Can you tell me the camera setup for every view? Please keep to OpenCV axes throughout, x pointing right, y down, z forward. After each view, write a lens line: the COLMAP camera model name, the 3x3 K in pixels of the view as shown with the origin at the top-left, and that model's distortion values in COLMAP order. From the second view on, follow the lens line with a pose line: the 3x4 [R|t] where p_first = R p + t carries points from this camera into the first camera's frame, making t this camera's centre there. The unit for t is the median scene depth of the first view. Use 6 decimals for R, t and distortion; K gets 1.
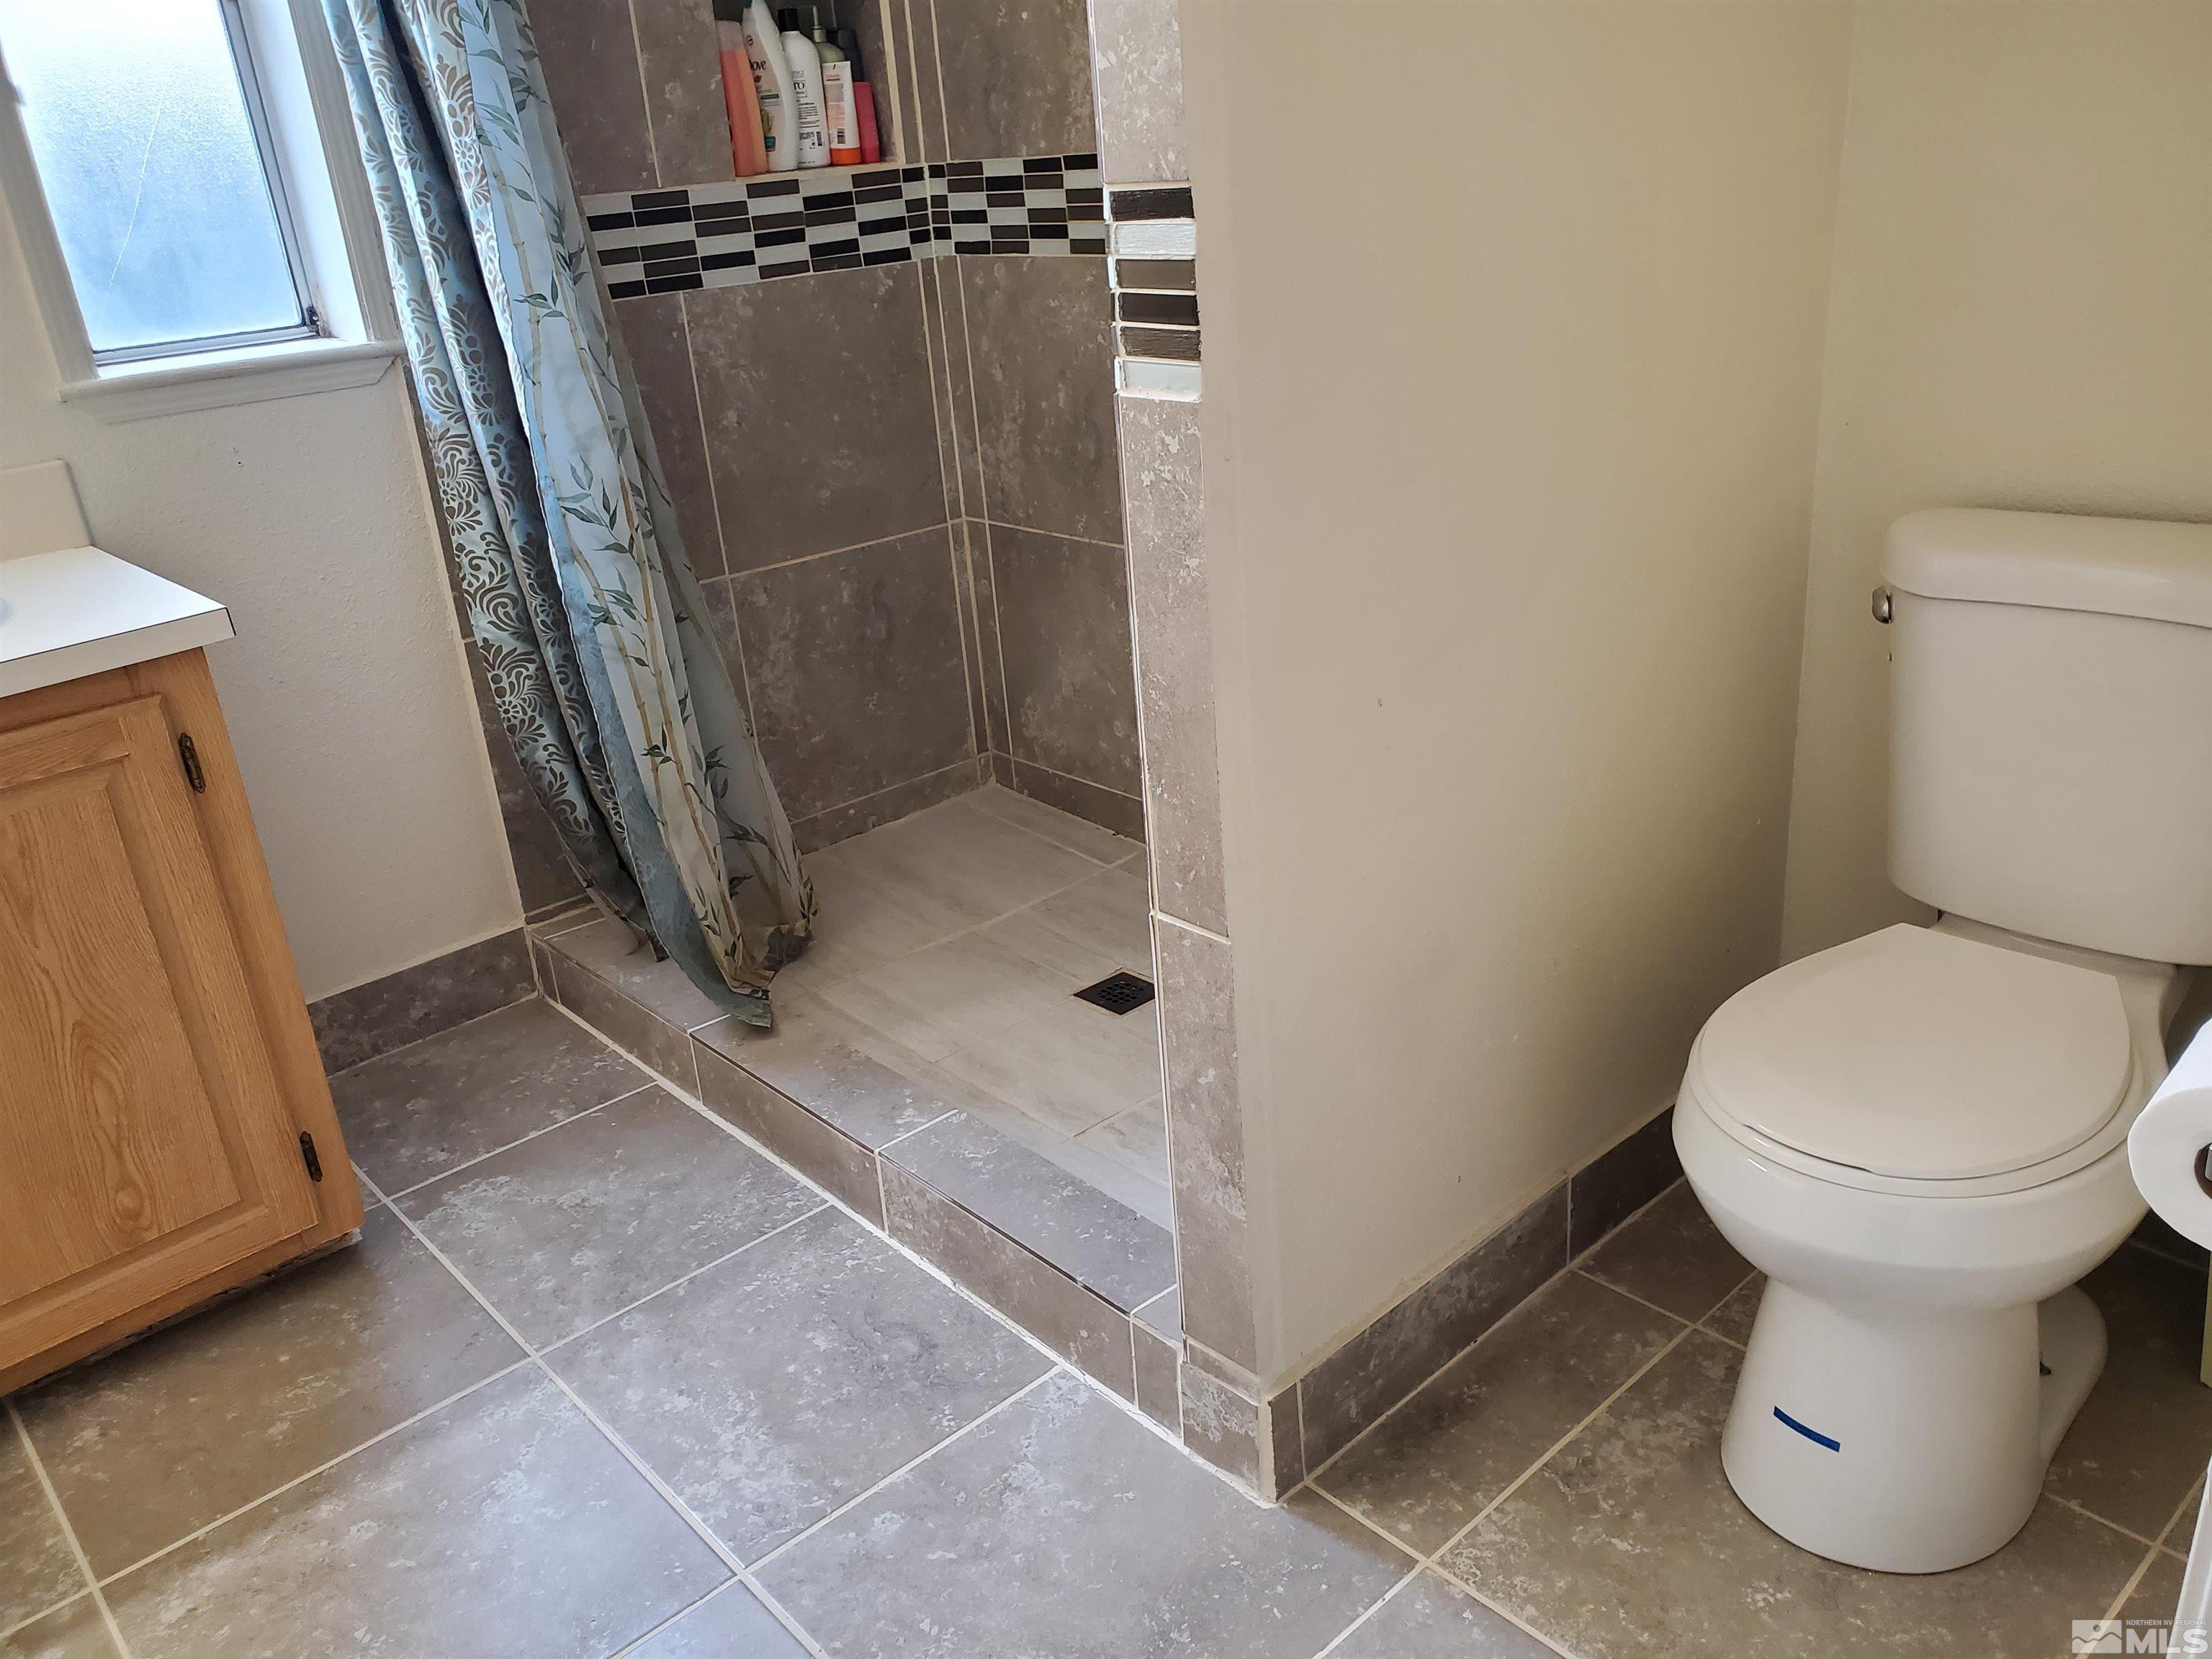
lens RADIAL K [[1747.8, 0, 1126.7], [0, 1747.8, 822.1], [0, 0, 1]] dist [0.001309, 0.016778]
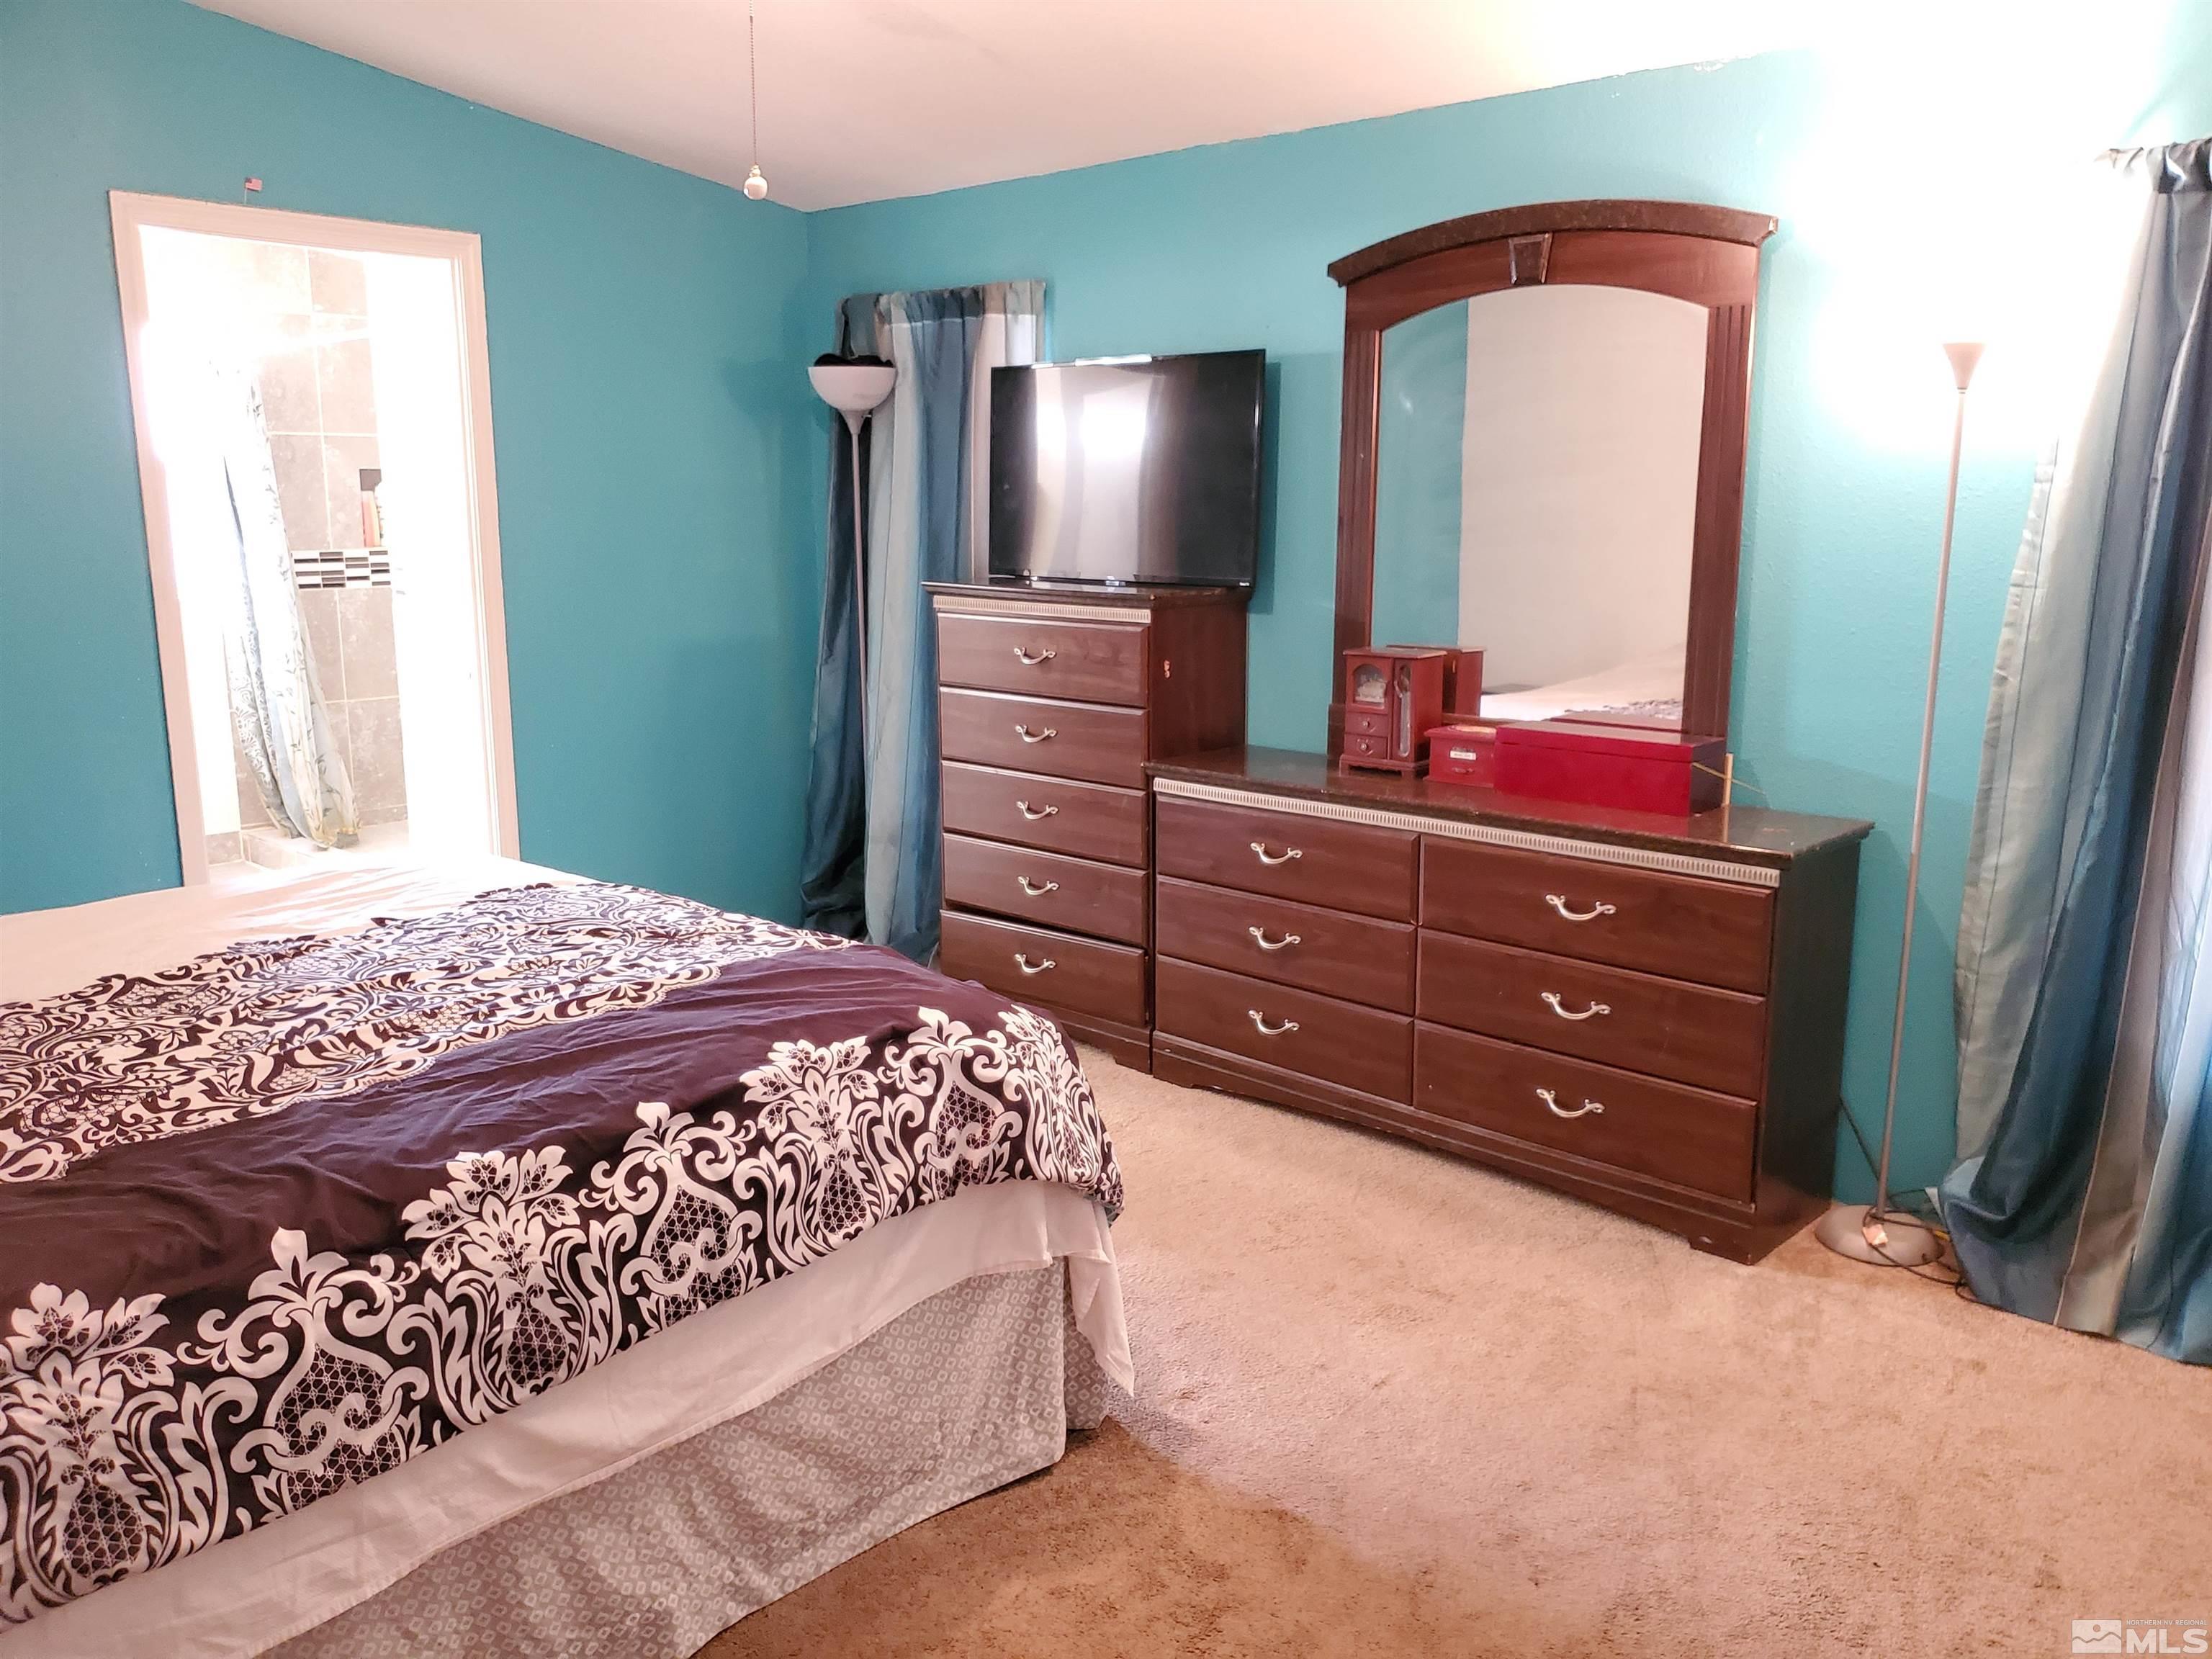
lens RADIAL K [[1747.8, 0, 1096.4], [0, 1747.8, 842.6], [0, 0, 1]] dist [0.001309, 0.016778]
pose [[0.994695, 0.065366, 0.079433, 0.780406], [-0.049983, 0.981994, -0.182178, 0.549750], [-0.089911, 0.177241, 0.980052, -1.794428]]
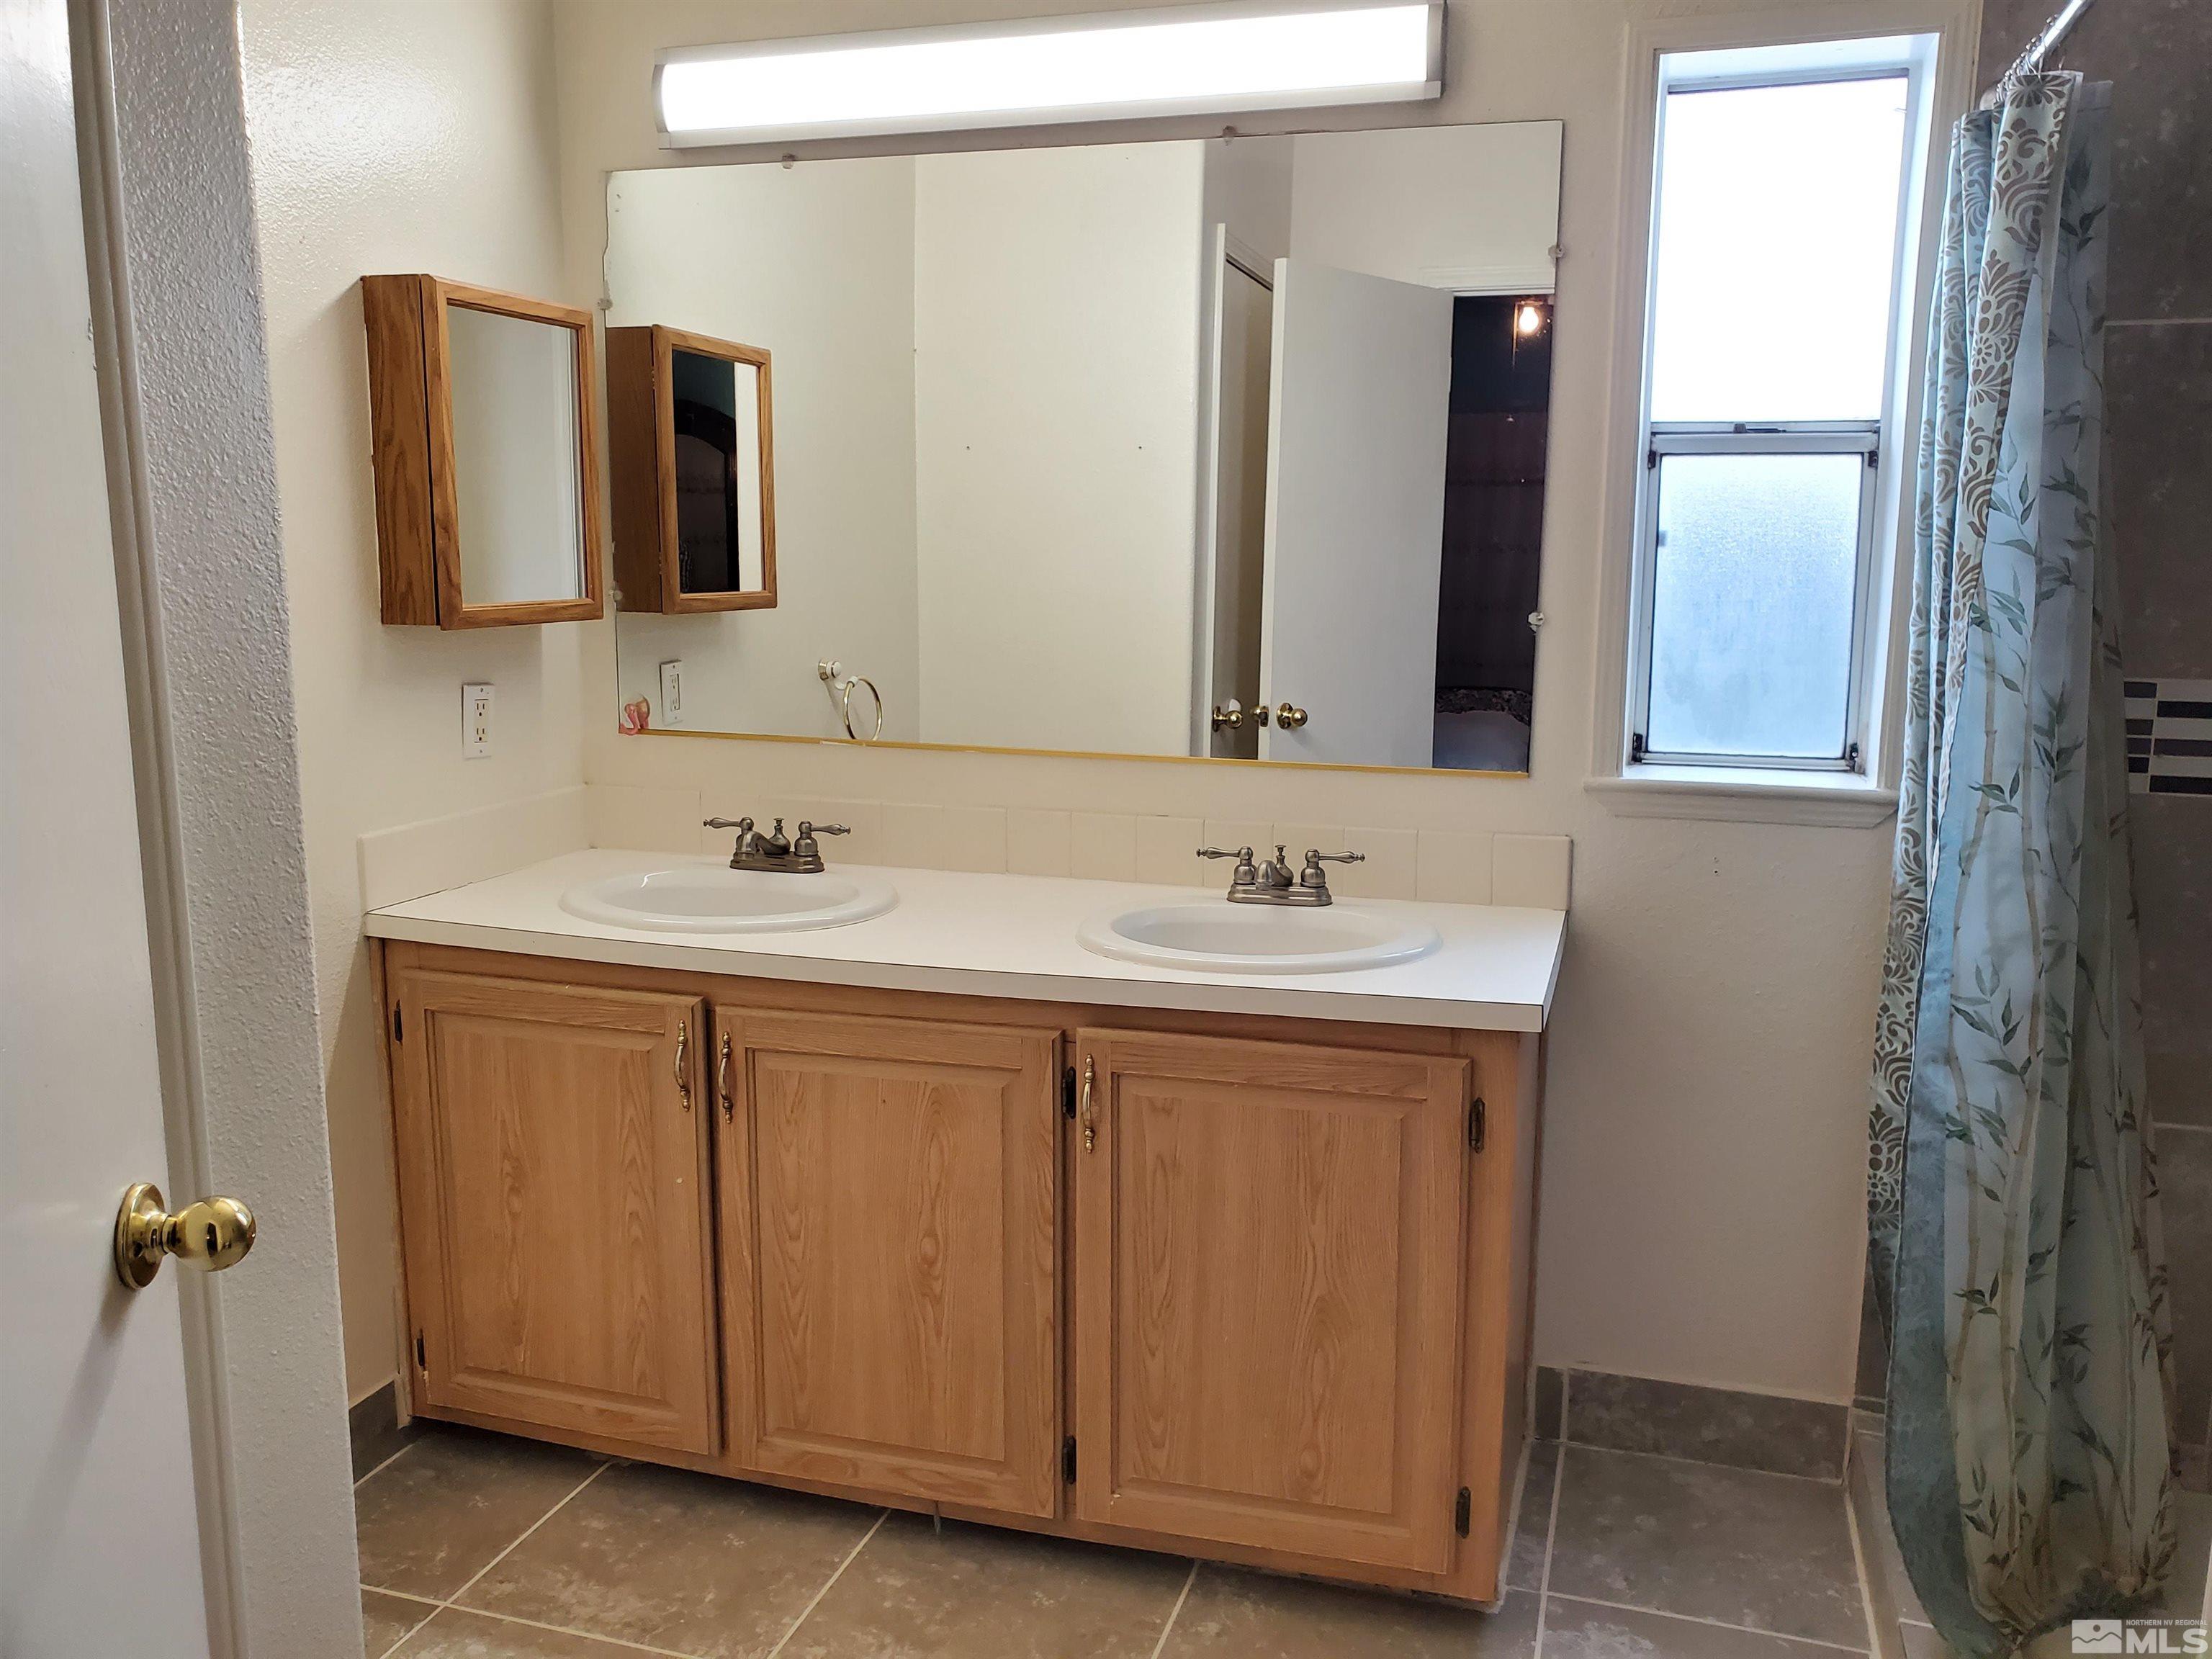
lens RADIAL K [[1747.8, 0, 1130.0], [0, 1747.8, 836.8], [0, 0, 1]] dist [0.001309, 0.016778]
pose [[0.516344, 0.224998, -0.826296, 0.179516], [-0.369658, 0.928909, 0.021944, -0.116805], [0.772491, 0.294116, 0.562809, 0.123622]]
